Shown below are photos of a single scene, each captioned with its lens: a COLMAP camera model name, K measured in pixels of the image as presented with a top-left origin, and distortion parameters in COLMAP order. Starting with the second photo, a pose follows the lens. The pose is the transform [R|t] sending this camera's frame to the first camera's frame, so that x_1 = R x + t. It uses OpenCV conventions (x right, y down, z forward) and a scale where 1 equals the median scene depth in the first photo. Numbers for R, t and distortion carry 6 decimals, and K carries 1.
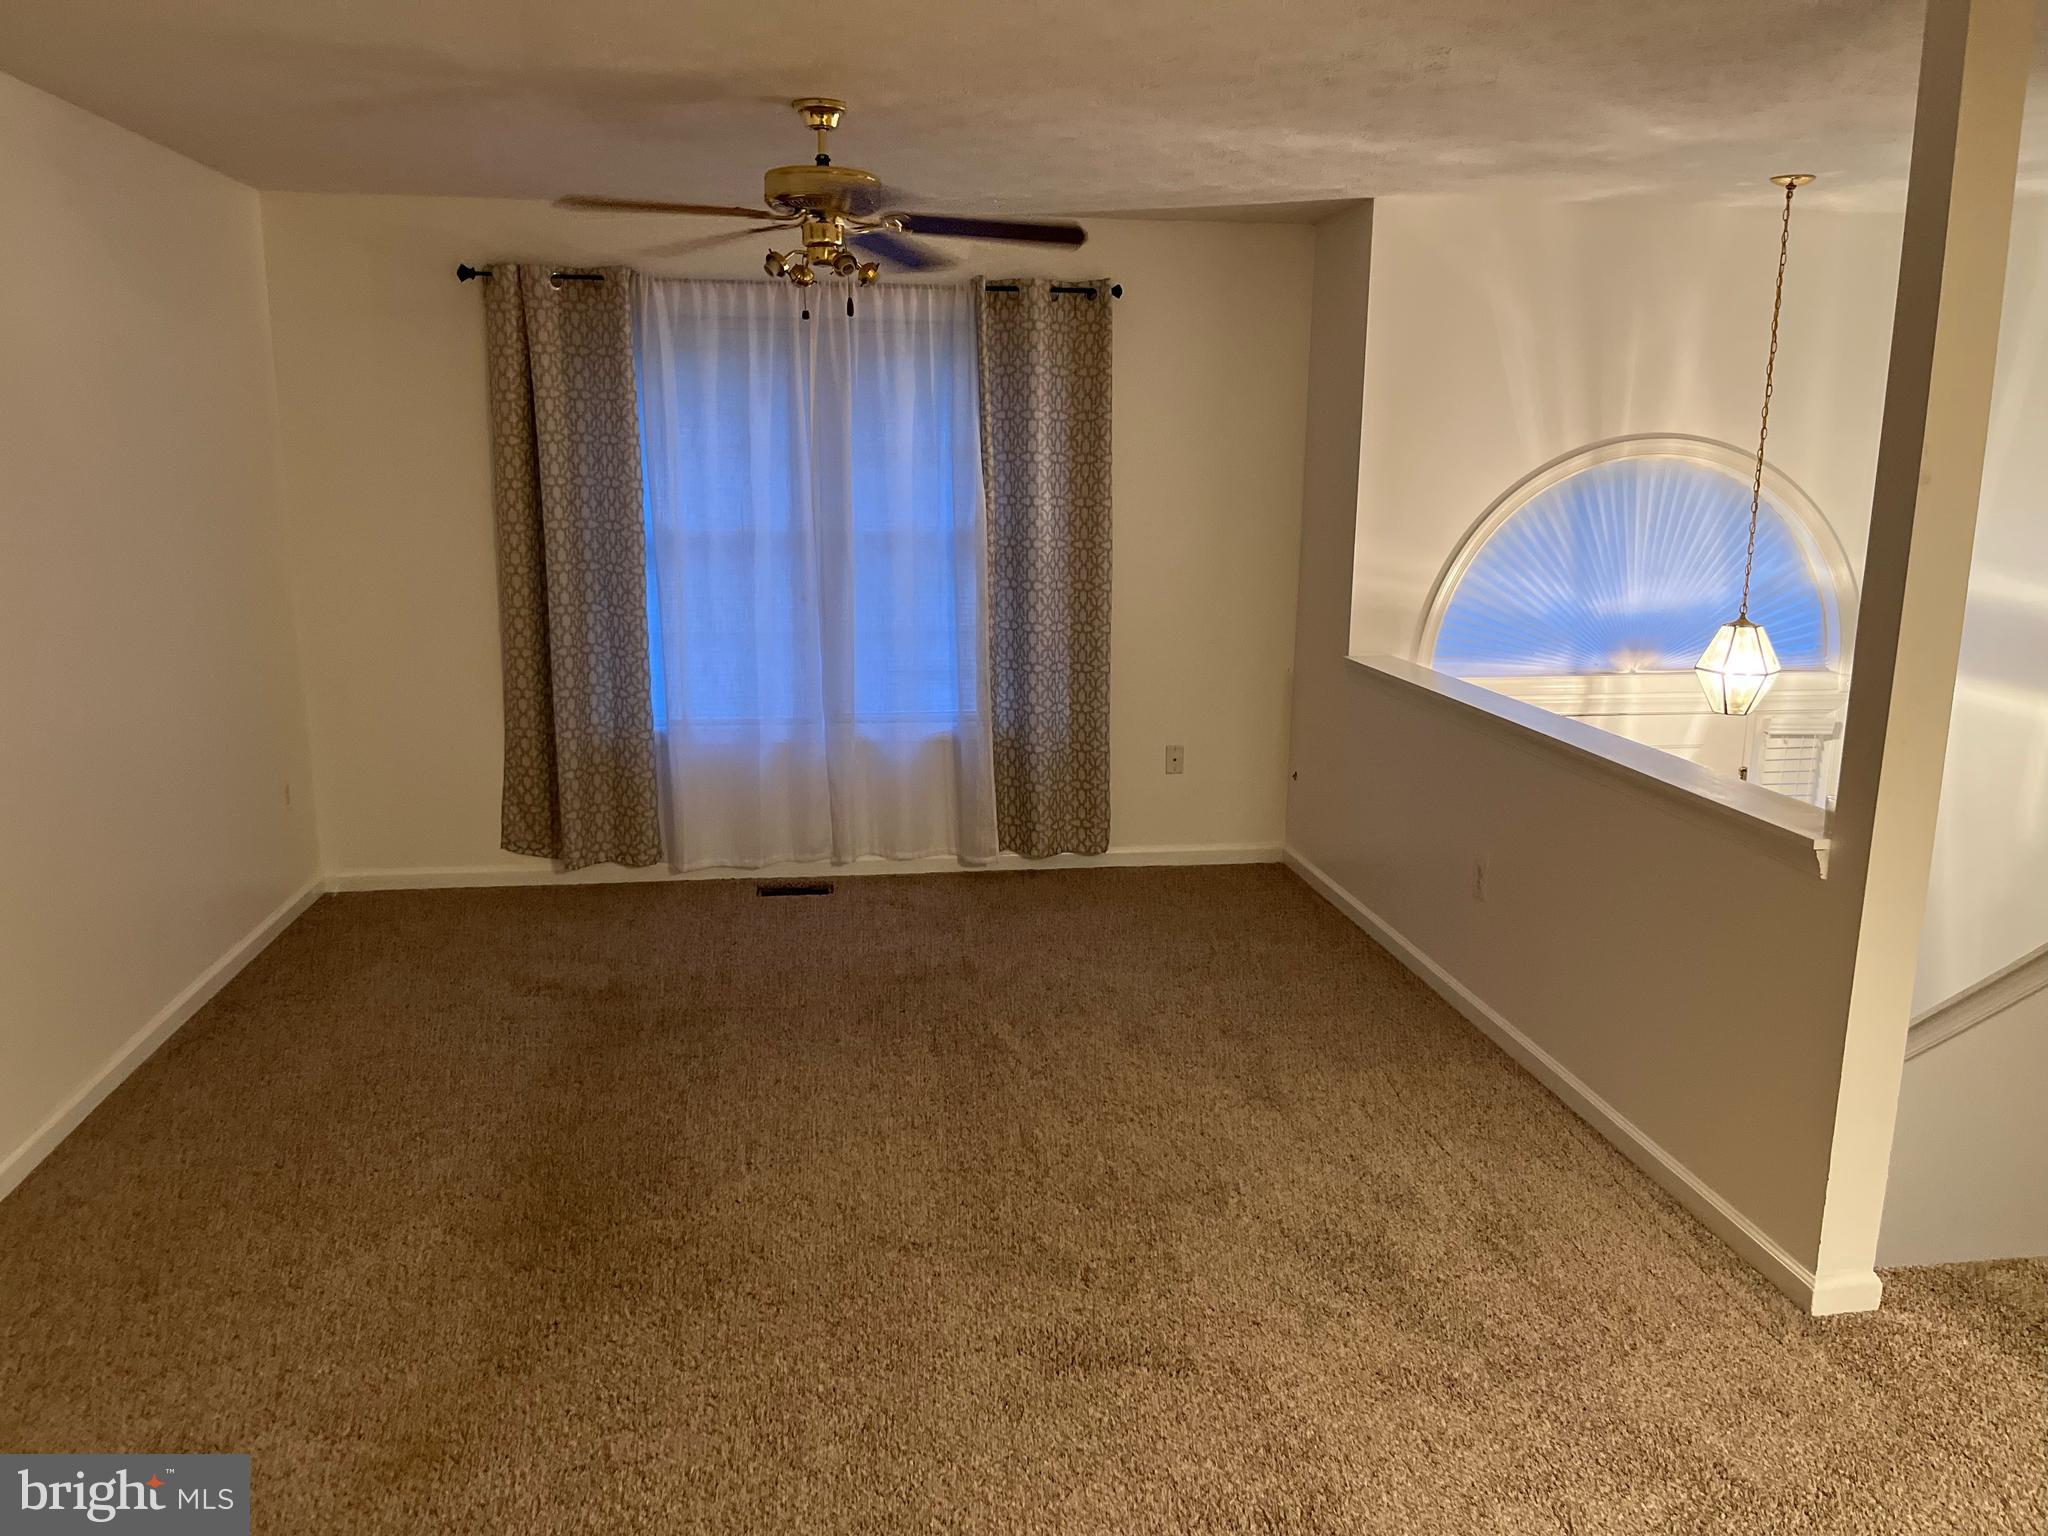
lens RADIAL K [[1530.8, 0, 1029.6], [0, 1530.8, 799.6], [0, 0, 1]] dist [0.006335, 0.001441]
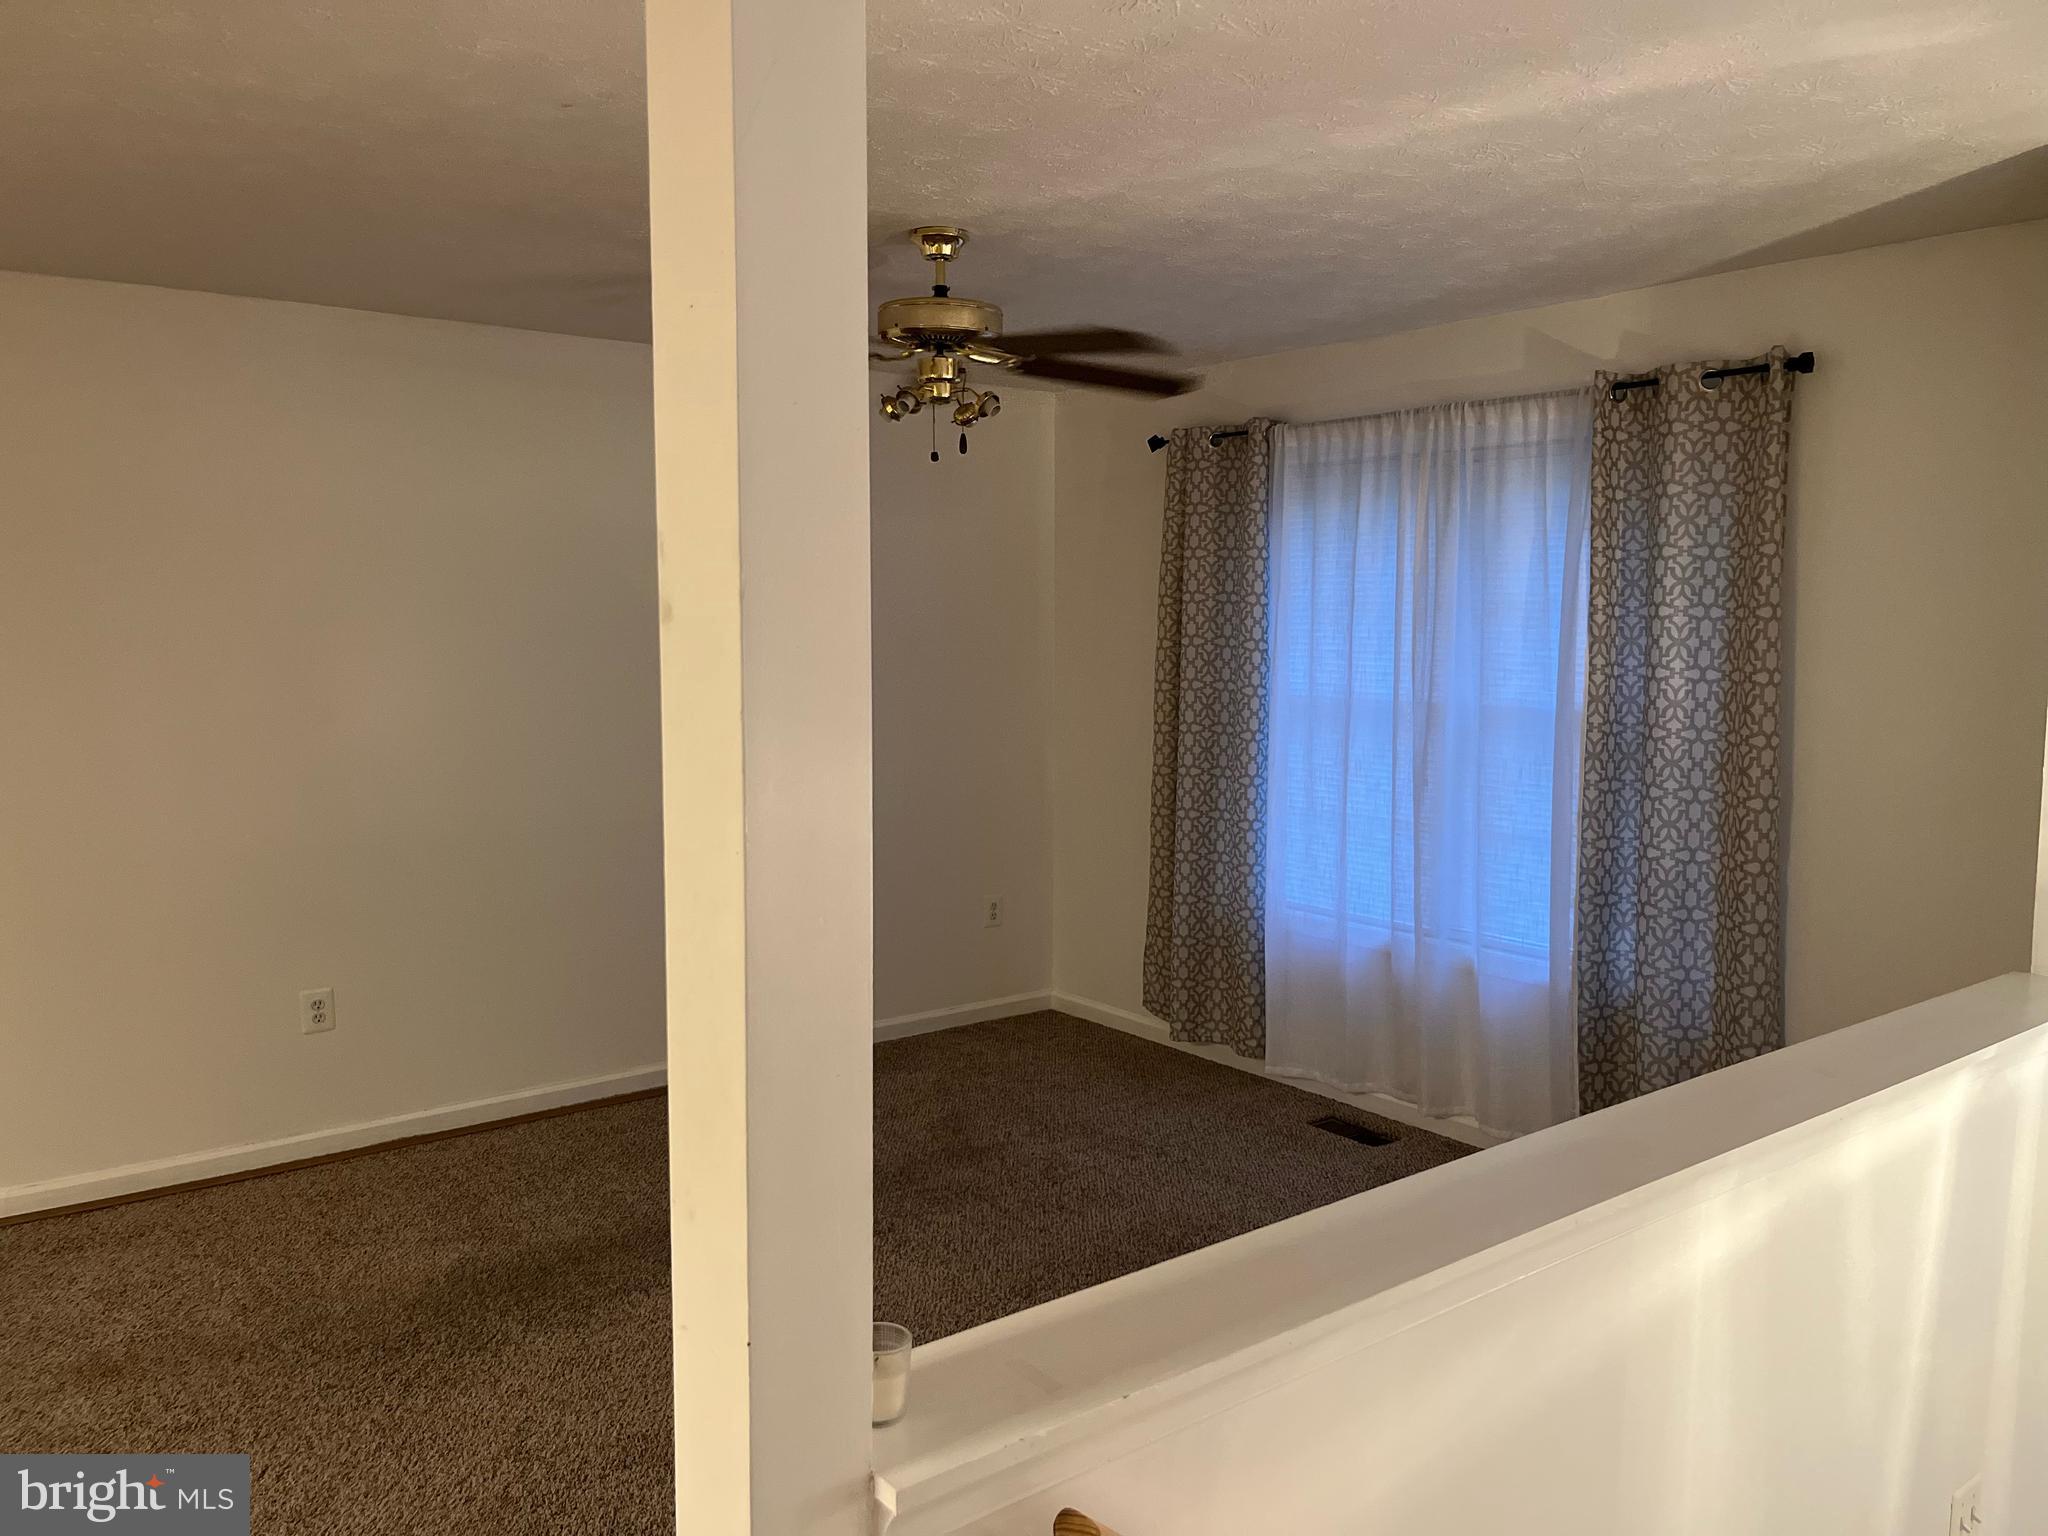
lens RADIAL K [[1545.7, 0, 1024.0], [0, 1545.7, 768.0], [0, 0, 1]] dist [0.005986, 0.002394]
pose [[0.505985, 0.074769, -0.859295, 0.456070], [-0.193173, 0.980753, -0.028410, -0.073851], [0.840633, 0.180368, 0.510690, 0.392386]]
